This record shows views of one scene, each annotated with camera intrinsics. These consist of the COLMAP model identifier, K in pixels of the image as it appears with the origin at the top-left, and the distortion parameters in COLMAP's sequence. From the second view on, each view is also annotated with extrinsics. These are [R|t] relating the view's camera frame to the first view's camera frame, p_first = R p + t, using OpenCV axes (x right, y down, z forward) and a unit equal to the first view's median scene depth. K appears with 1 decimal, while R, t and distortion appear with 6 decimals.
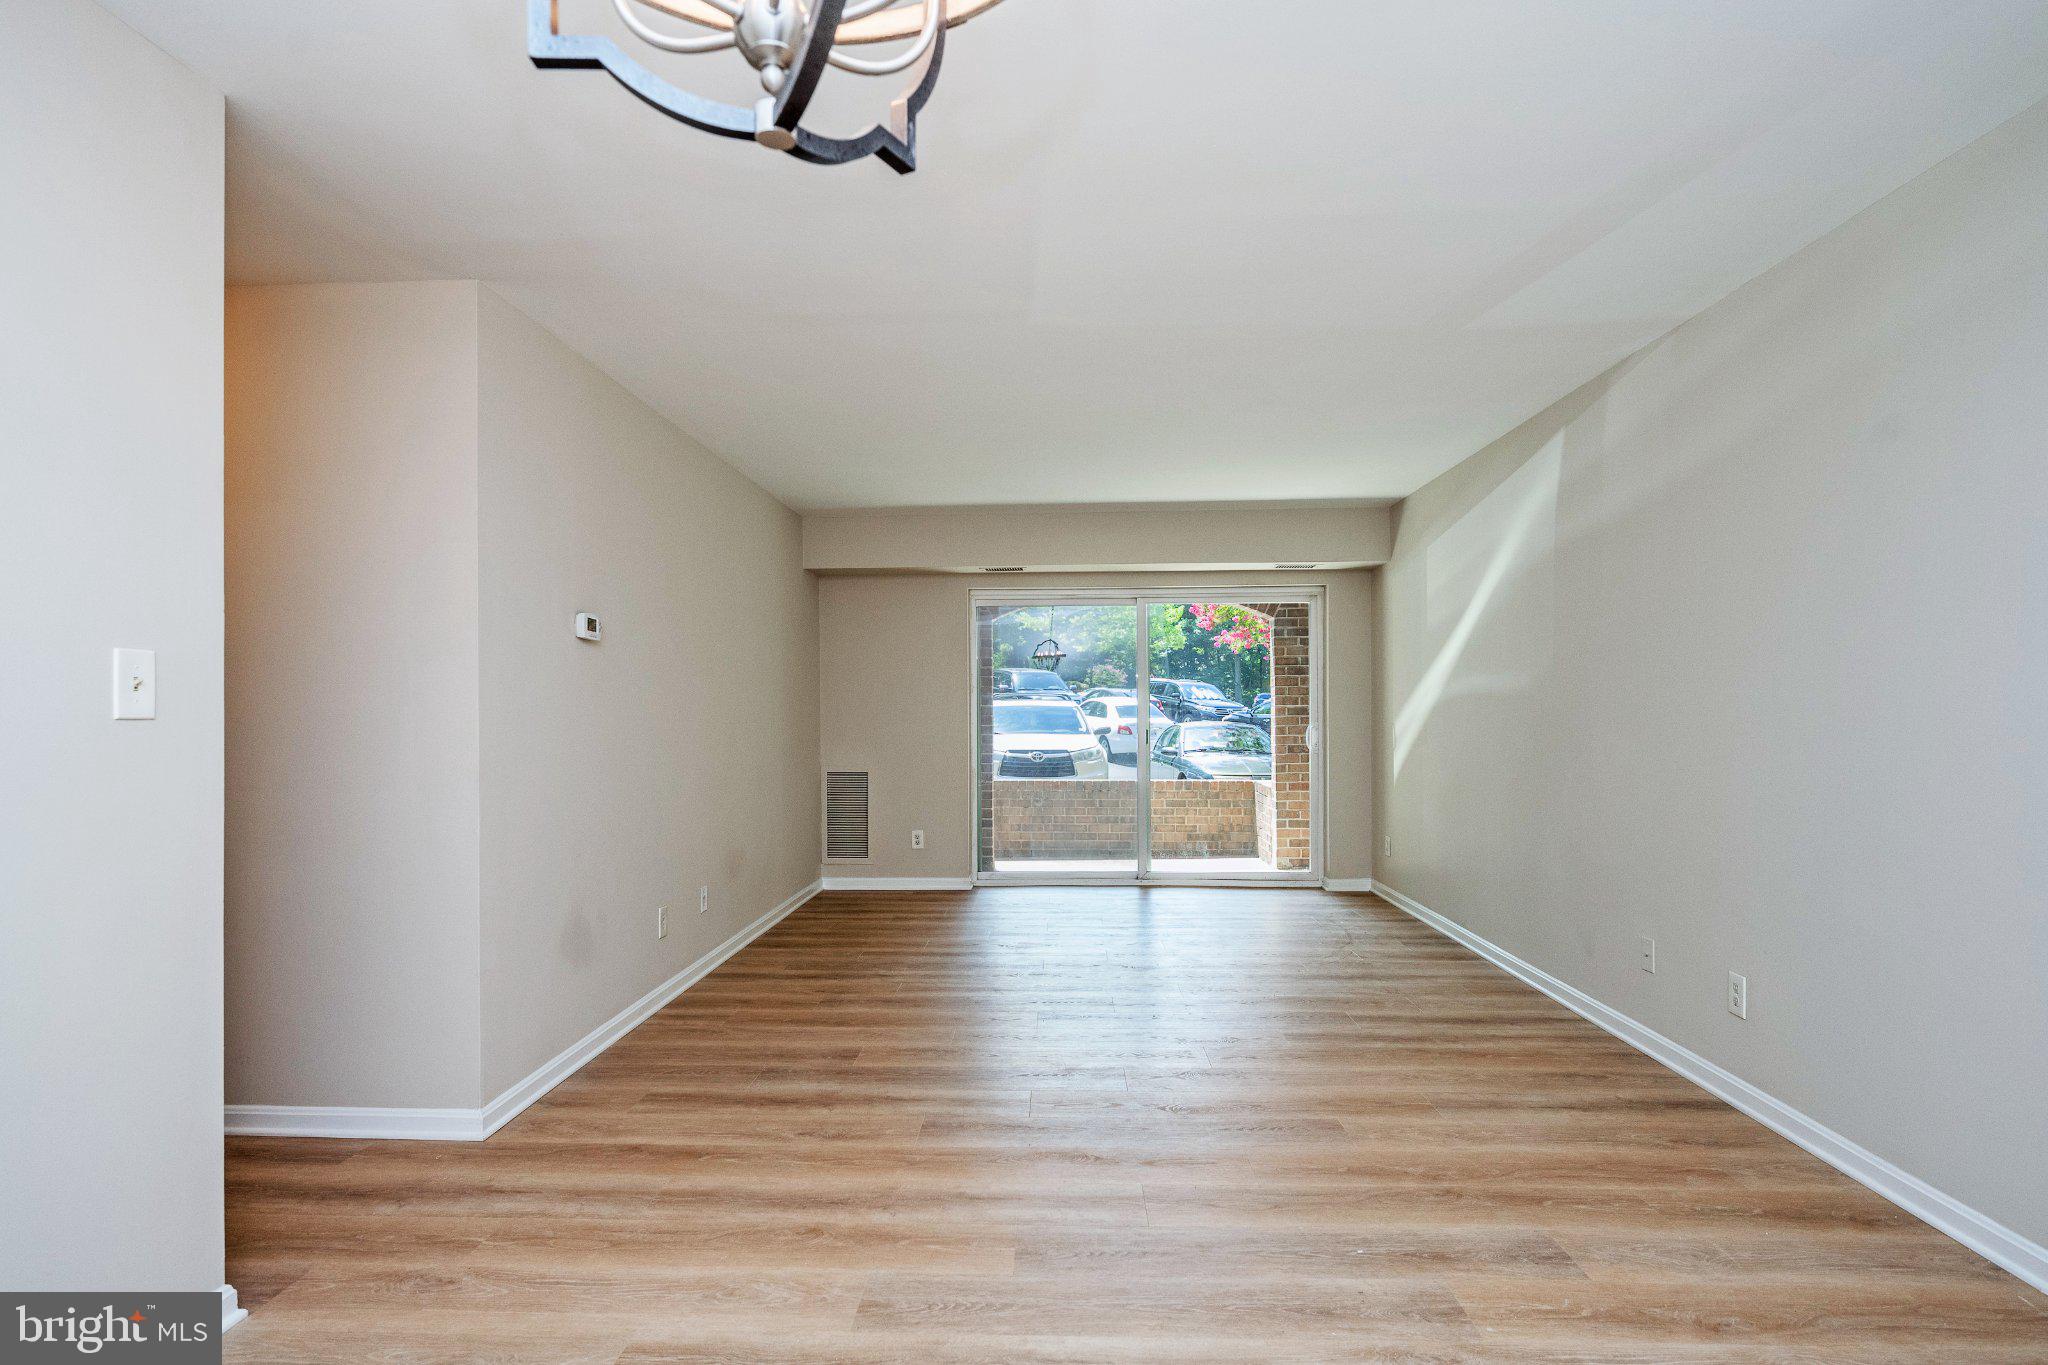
lens RADIAL K [[1069.6, 0, 1024.9], [0, 1069.6, 696.8], [0, 0, 1]] dist [-0.001844, -0.000945]
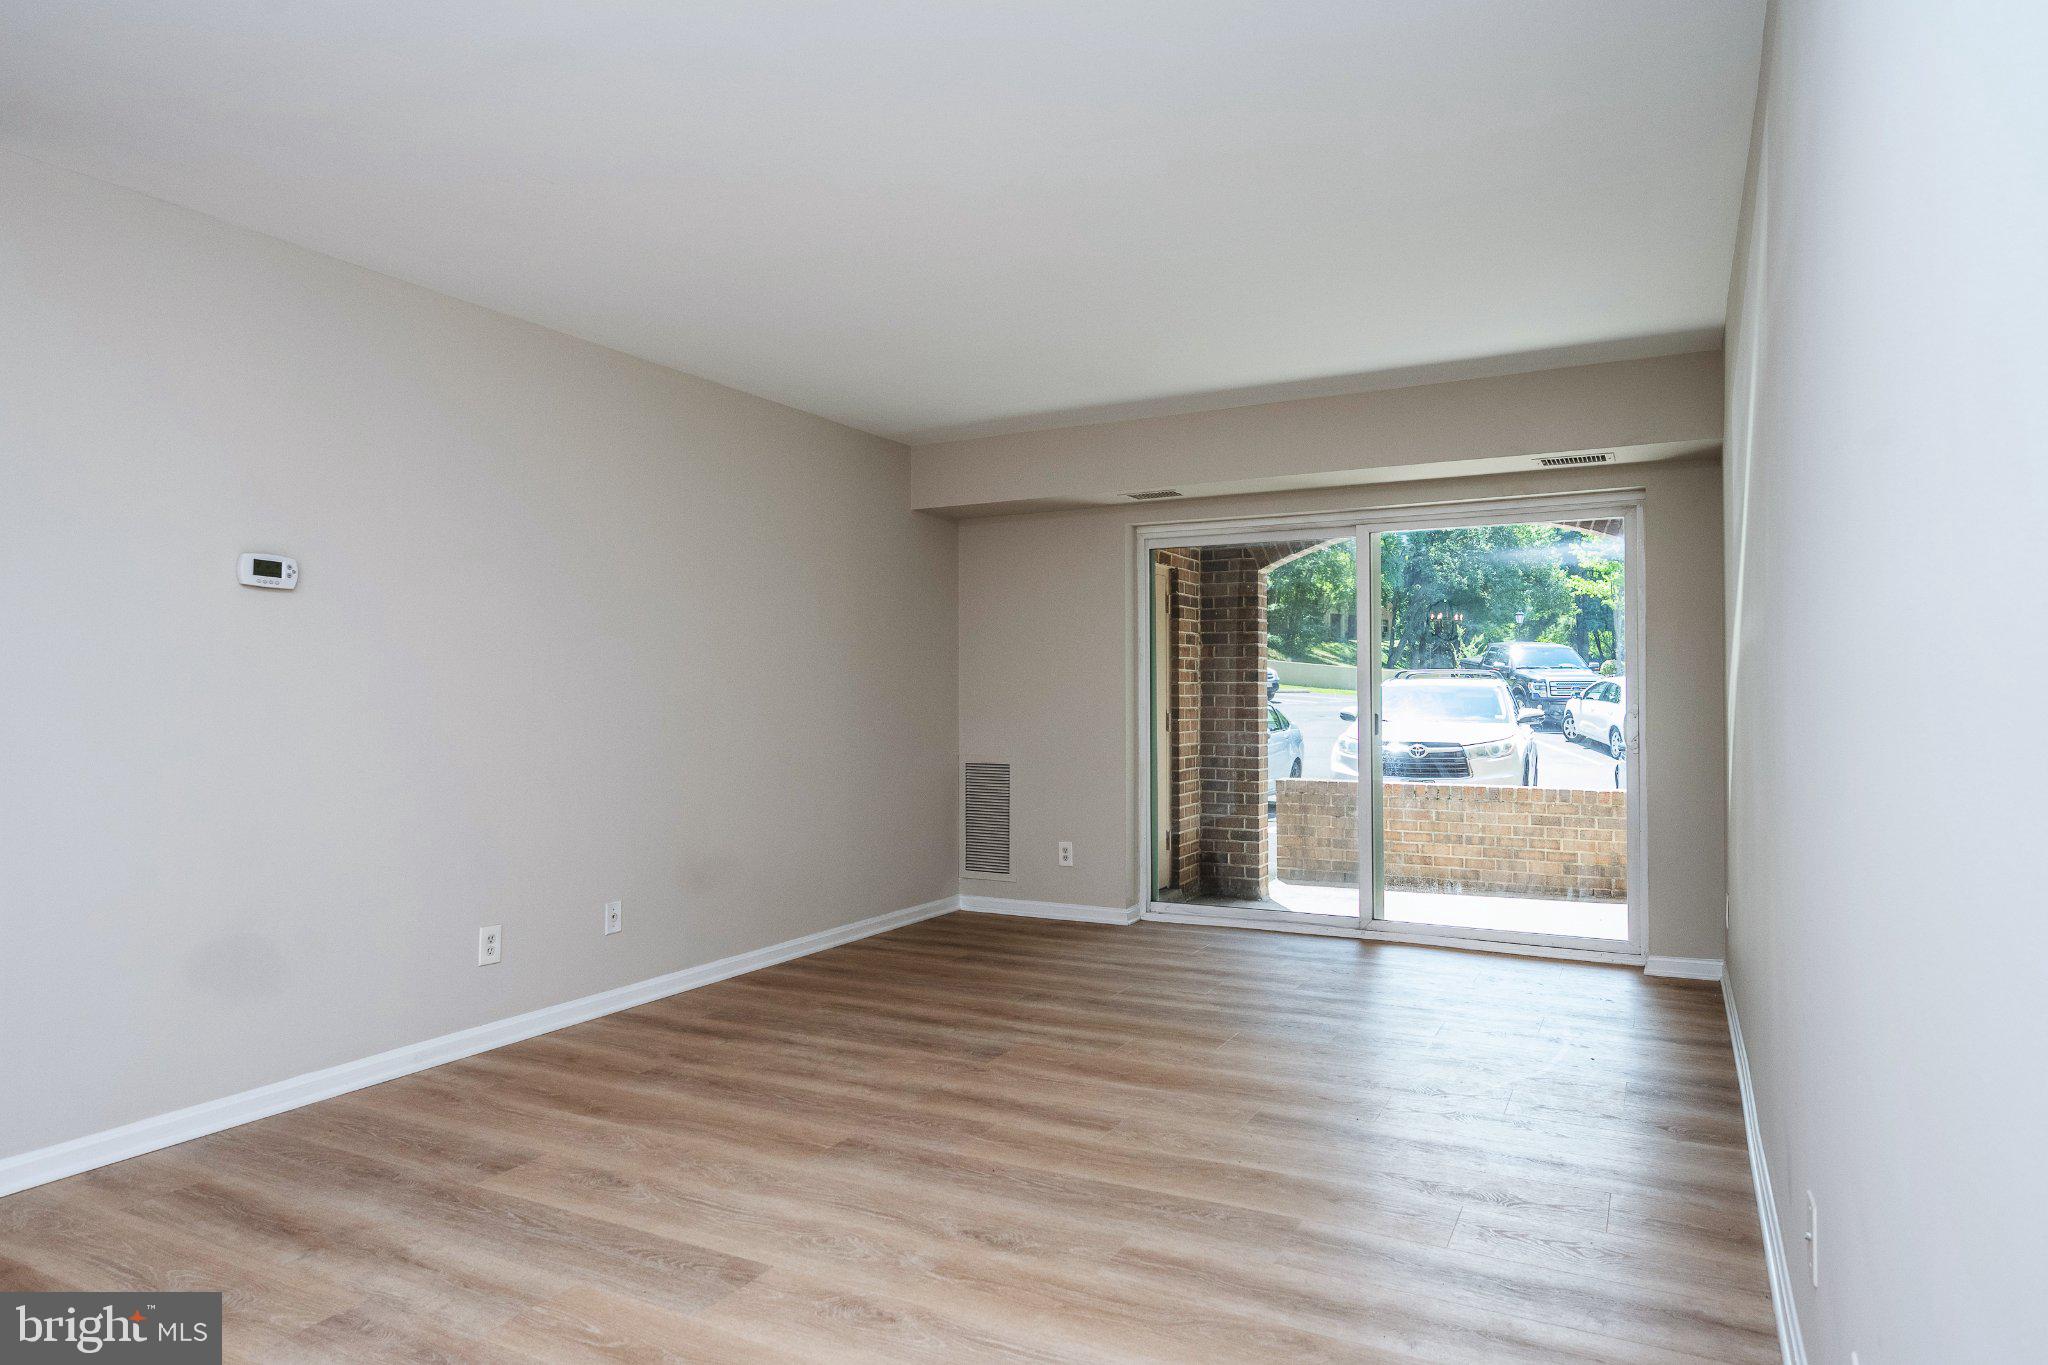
lens RADIAL K [[1201.8, 0, 1024.4], [0, 1201.8, 675.0], [0, 0, 1]] dist [-0.004470, -0.001152]
pose [[0.915092, -0.002725, -0.403237, 0.221579], [0.001642, 0.999994, -0.003031, 0.007319], [0.403243, 0.002112, 0.915091, 0.196598]]
